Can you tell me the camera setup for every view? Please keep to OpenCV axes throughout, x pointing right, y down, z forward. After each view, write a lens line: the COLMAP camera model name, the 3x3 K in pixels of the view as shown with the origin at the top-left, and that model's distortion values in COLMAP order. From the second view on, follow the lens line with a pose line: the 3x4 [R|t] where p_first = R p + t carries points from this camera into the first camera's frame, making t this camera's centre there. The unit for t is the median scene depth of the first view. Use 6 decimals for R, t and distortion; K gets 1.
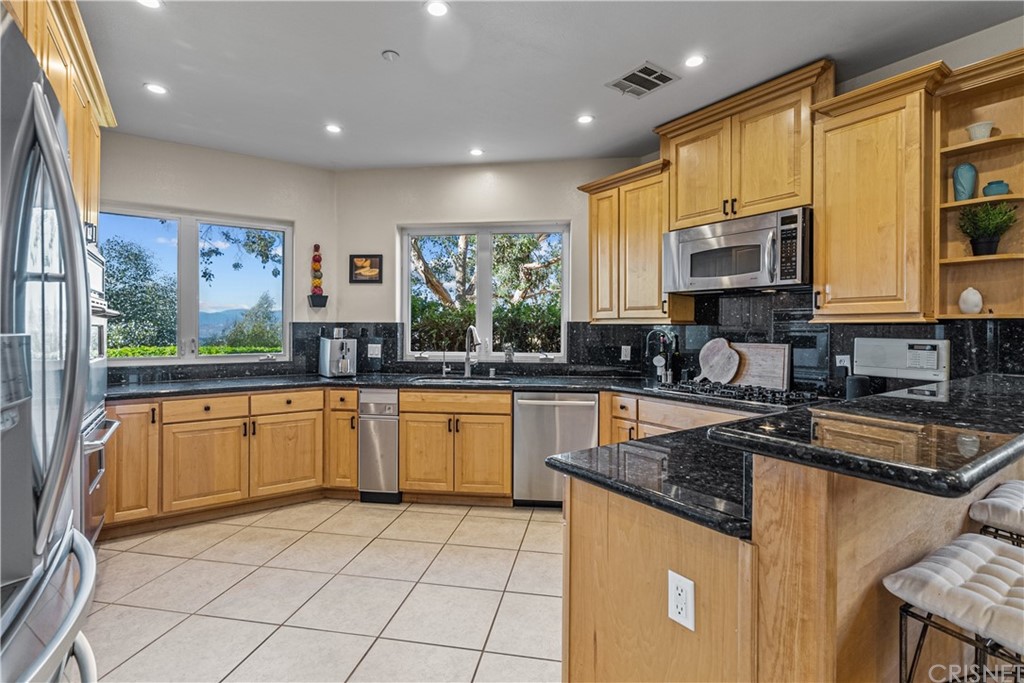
lens RADIAL K [[473.9, 0, 501.3], [0, 473.9, 329.9], [0, 0, 1]] dist [0.000150, 0.000244]
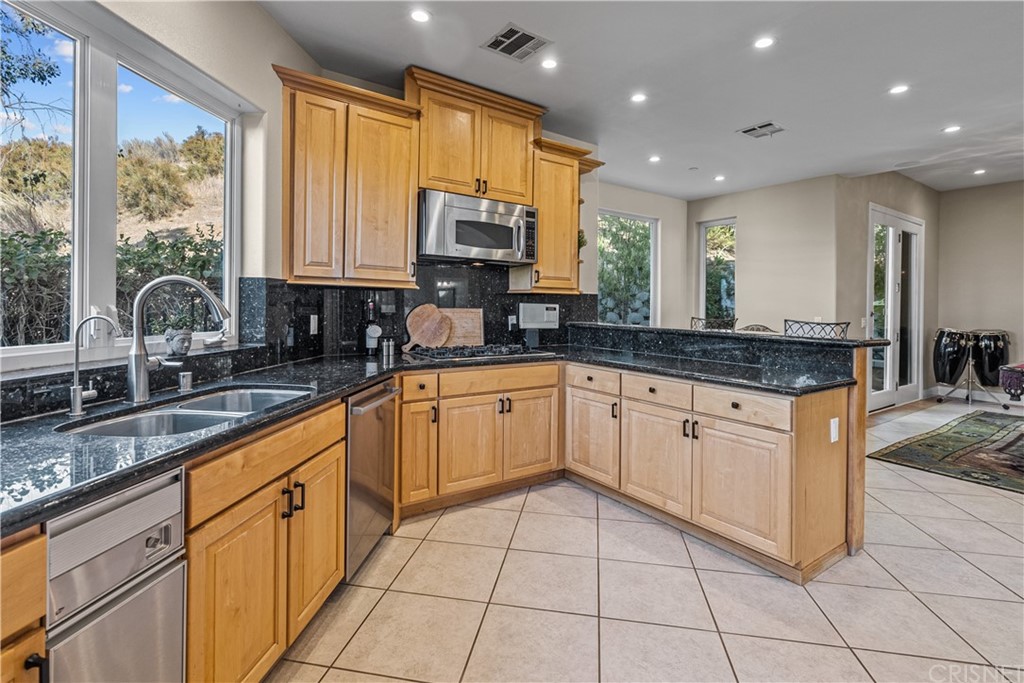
lens RADIAL K [[476.7, 0, 526.7], [0, 476.7, 307.4], [0, 0, 1]] dist [0.000039, -0.000069]
pose [[-0.023988, -0.005783, 0.999696, -0.544443], [-0.009282, 0.999941, 0.005562, 0.016047], [-0.999669, -0.009146, -0.024040, 0.774246]]
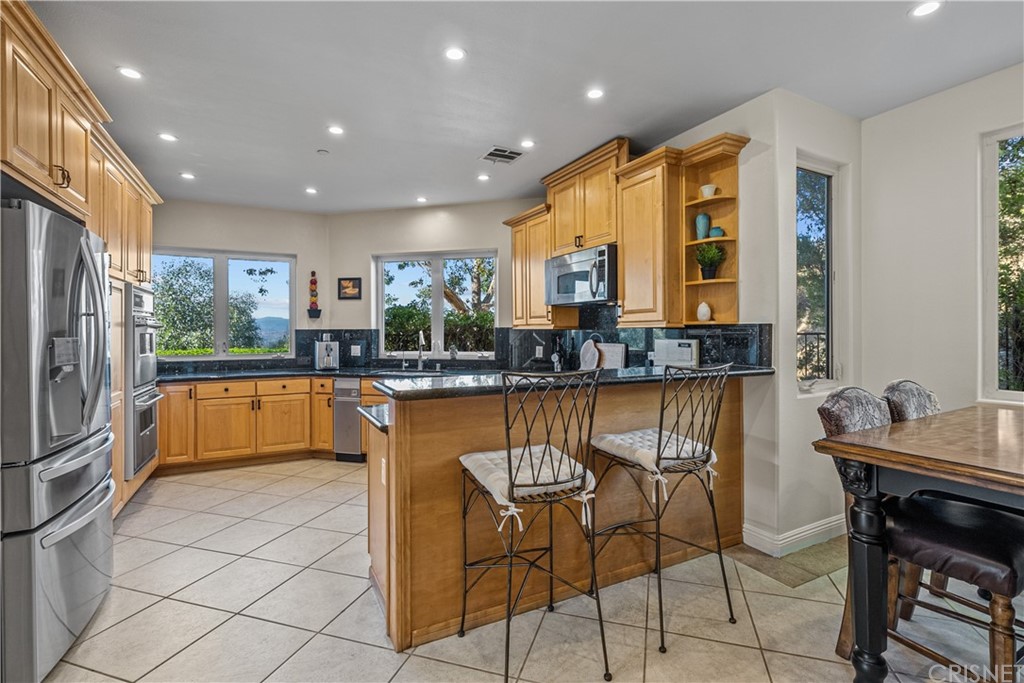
lens RADIAL K [[467.1, 0, 508.9], [0, 467.1, 334.4], [0, 0, 1]] dist [0.000890, 0.000338]
pose [[0.992281, -0.006254, -0.123852, 0.375479], [0.006437, 0.999979, 0.001083, 0.000275], [0.123843, -0.001872, 0.992300, -0.281824]]
